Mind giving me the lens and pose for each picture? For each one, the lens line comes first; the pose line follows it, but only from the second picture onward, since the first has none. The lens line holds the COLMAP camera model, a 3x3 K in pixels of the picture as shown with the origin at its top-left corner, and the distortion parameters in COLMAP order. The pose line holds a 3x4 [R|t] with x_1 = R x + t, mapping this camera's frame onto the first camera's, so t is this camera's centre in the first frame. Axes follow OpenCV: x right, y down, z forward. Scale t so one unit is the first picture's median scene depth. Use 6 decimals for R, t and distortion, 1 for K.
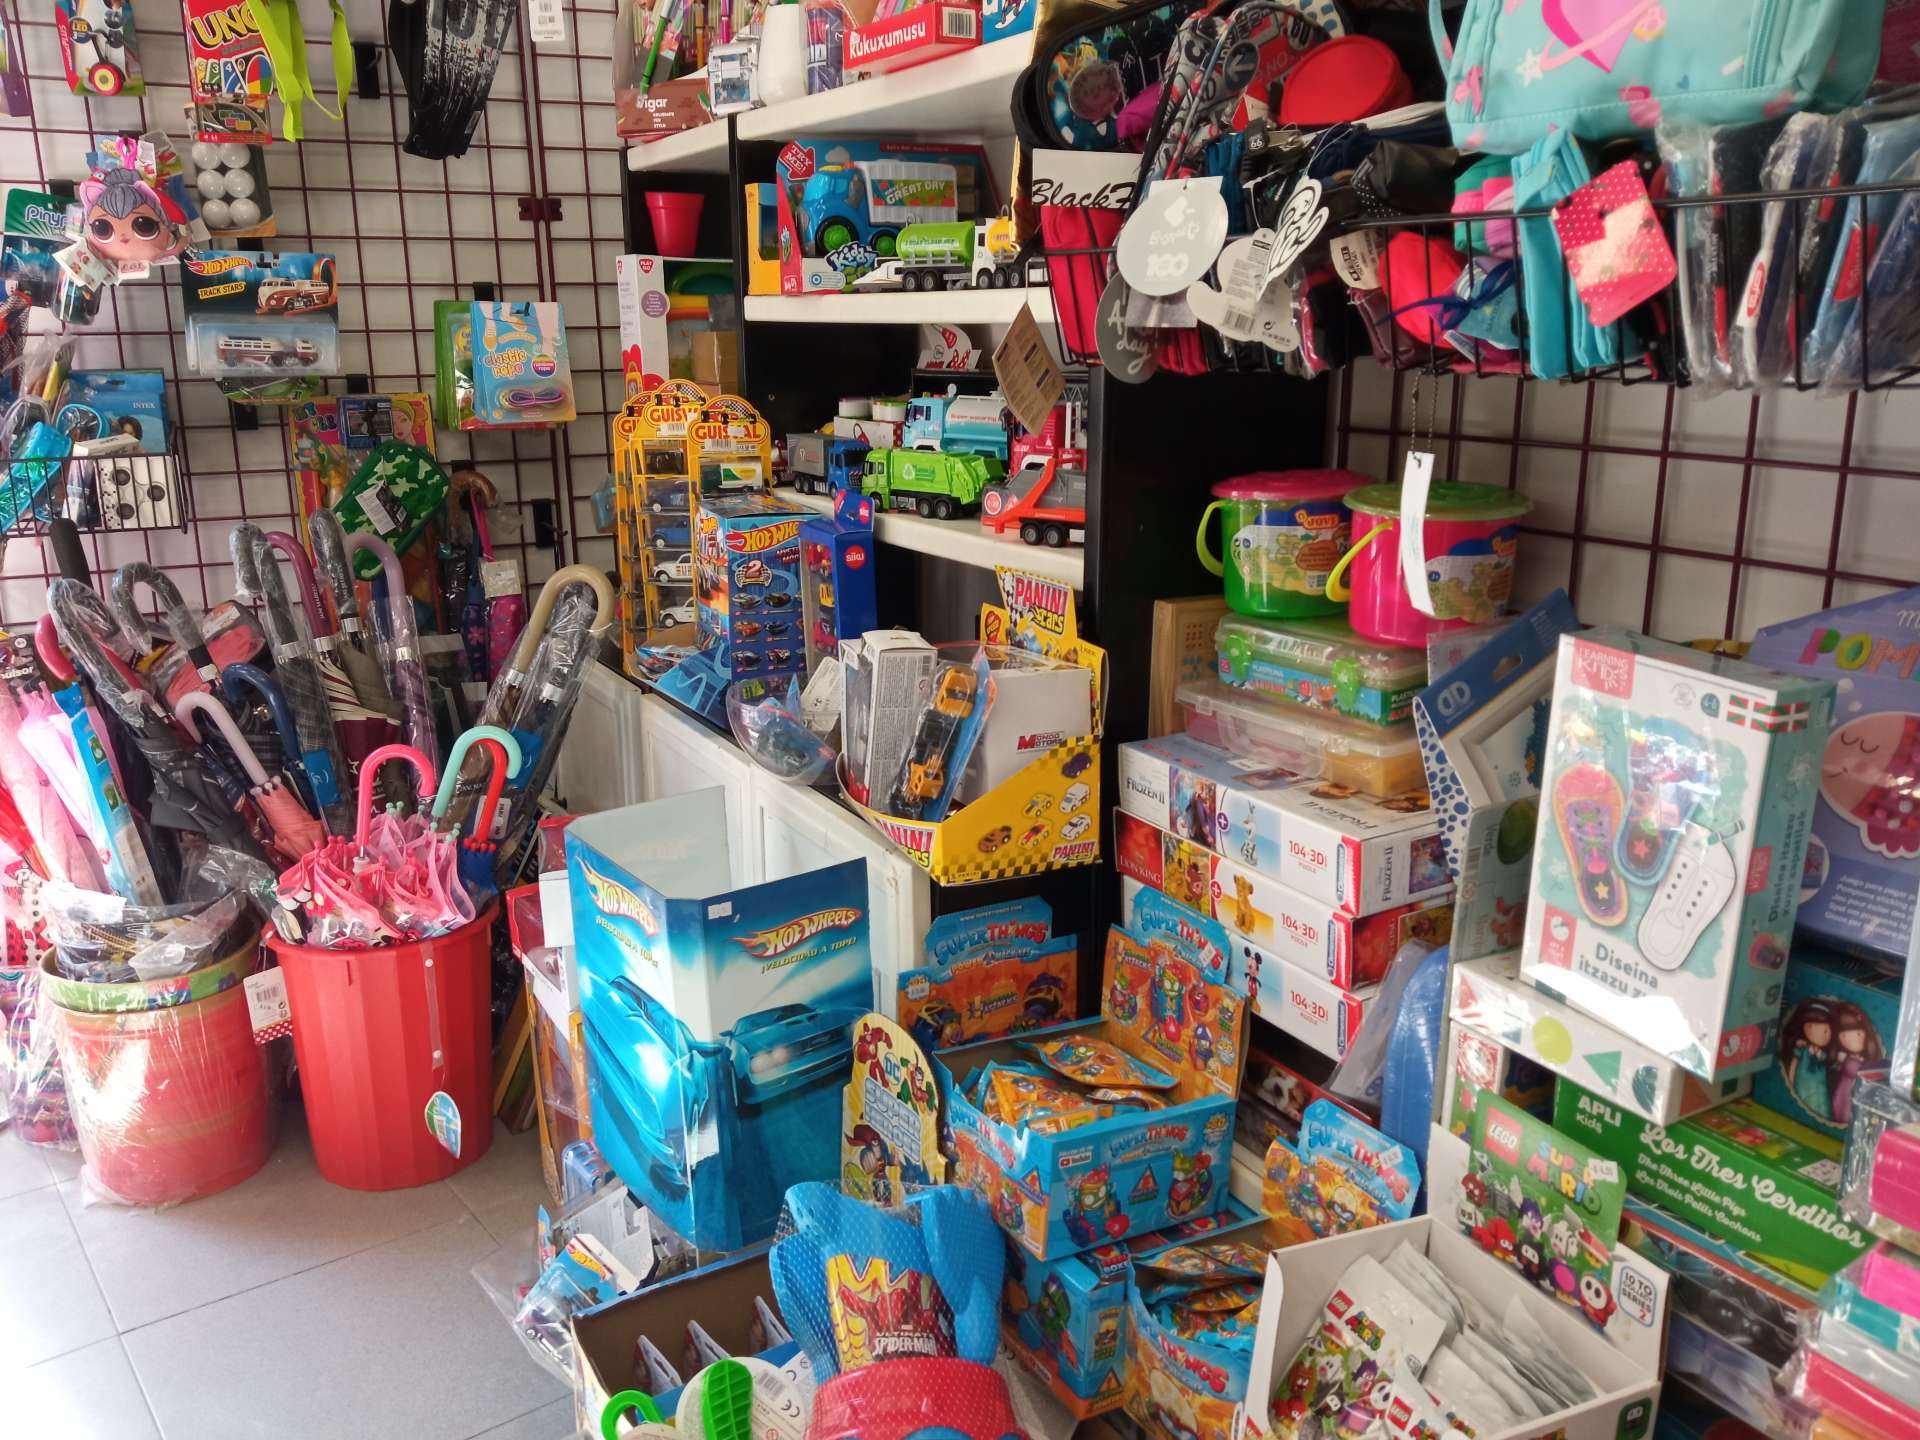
lens RADIAL K [[1623.8, 0, 960.0], [0, 1623.8, 720.0], [0, 0, 1]] dist [0.058124, -0.104354]
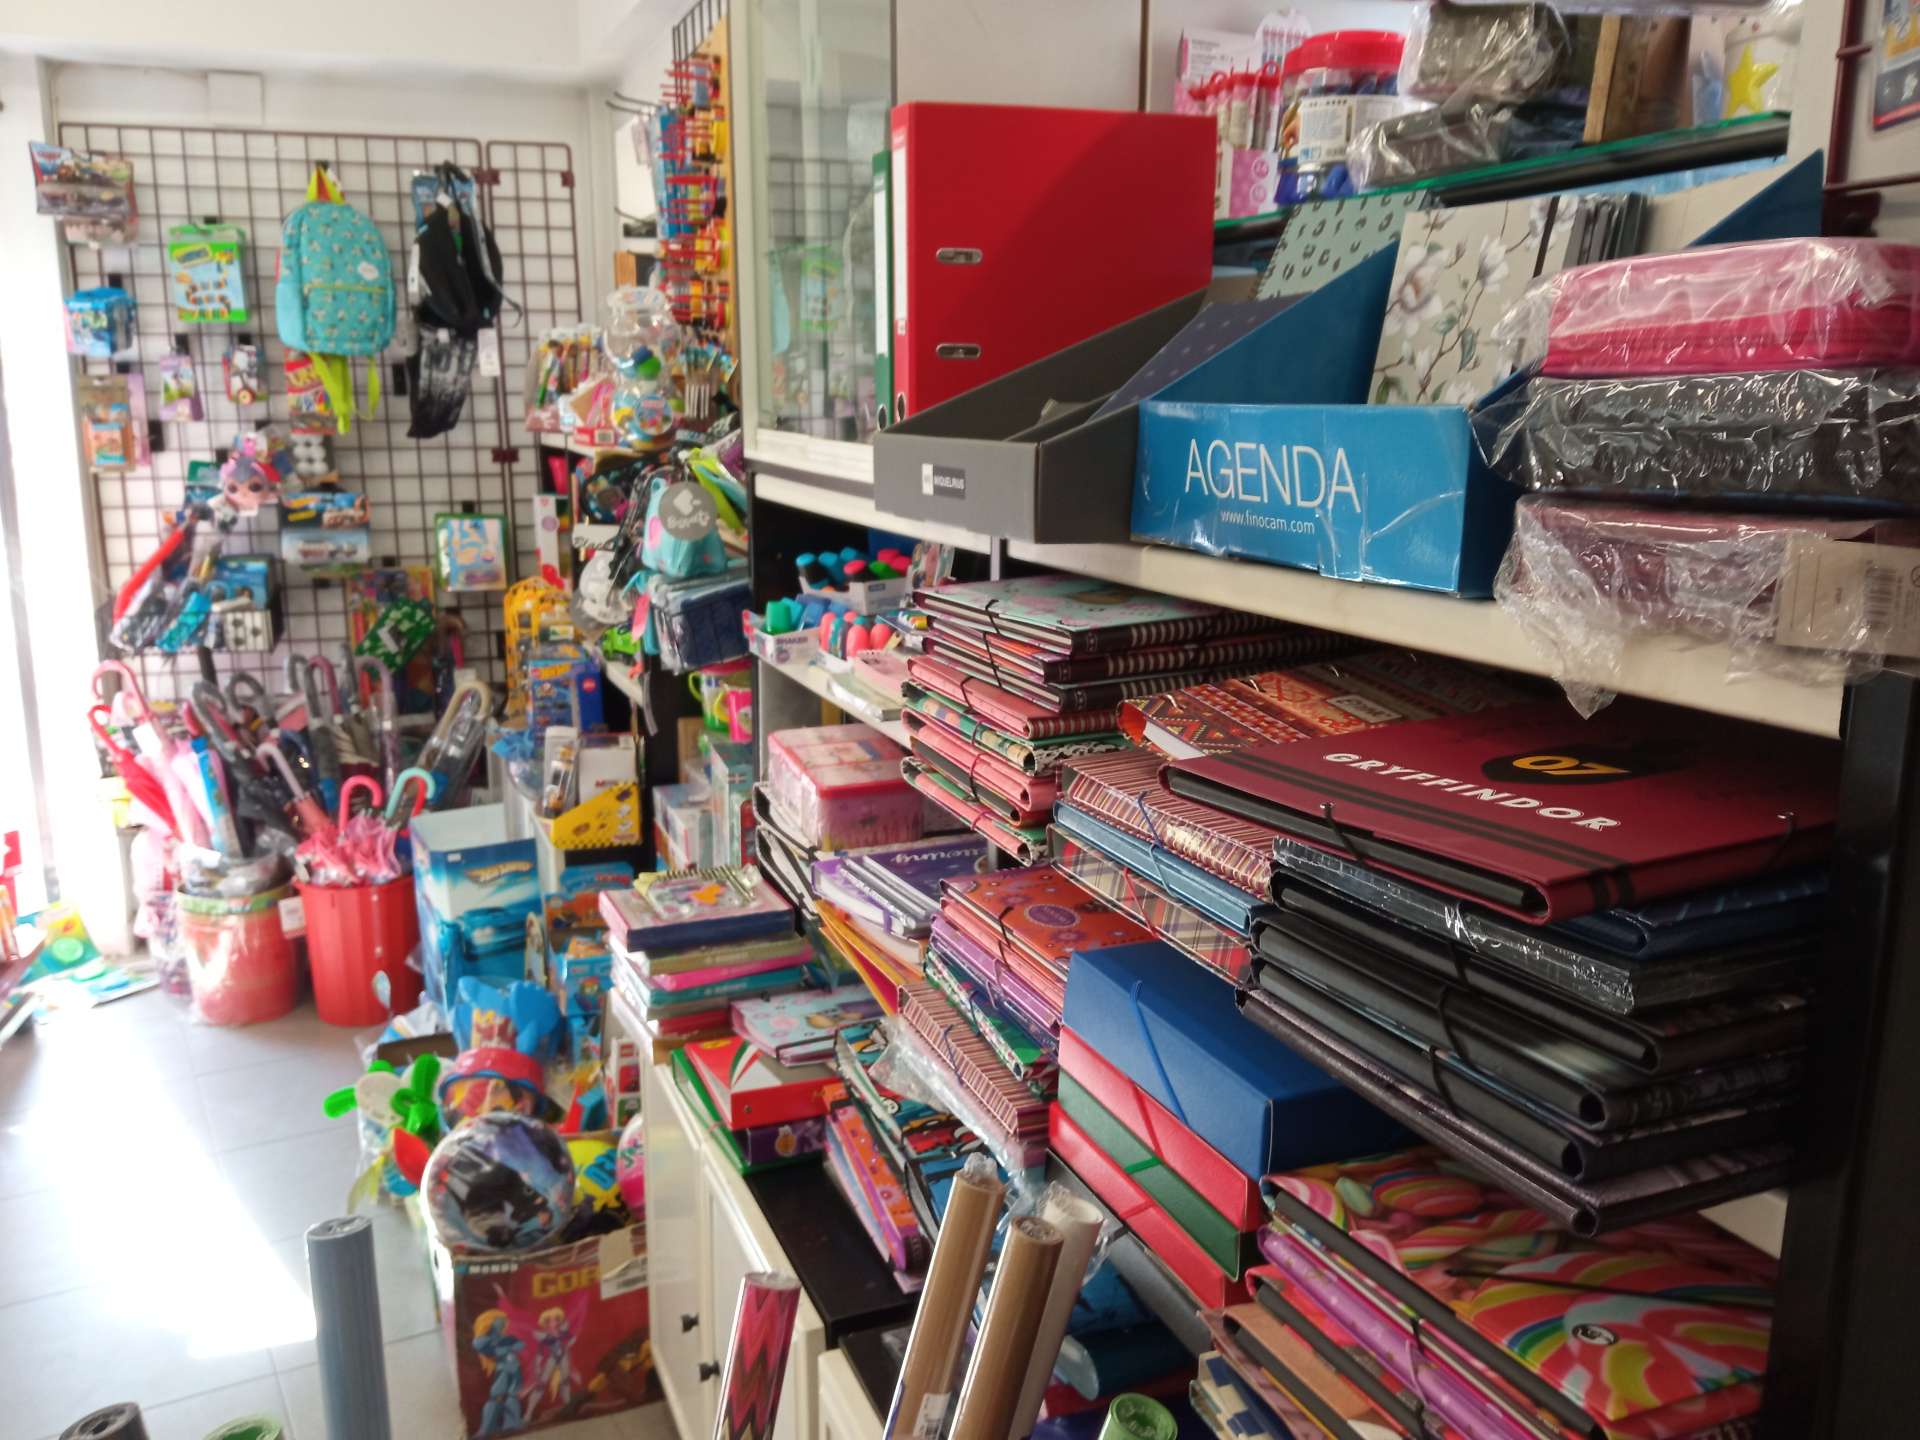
lens RADIAL K [[1623.8, 0, 960.0], [0, 1623.8, 720.0], [0, 0, 1]] dist [0.058124, -0.104354]
pose [[0.991503, 0.035494, -0.125149, 0.514861], [-0.040748, 0.998381, -0.039679, -0.002628], [0.123538, 0.044441, 0.991344, -0.695151]]
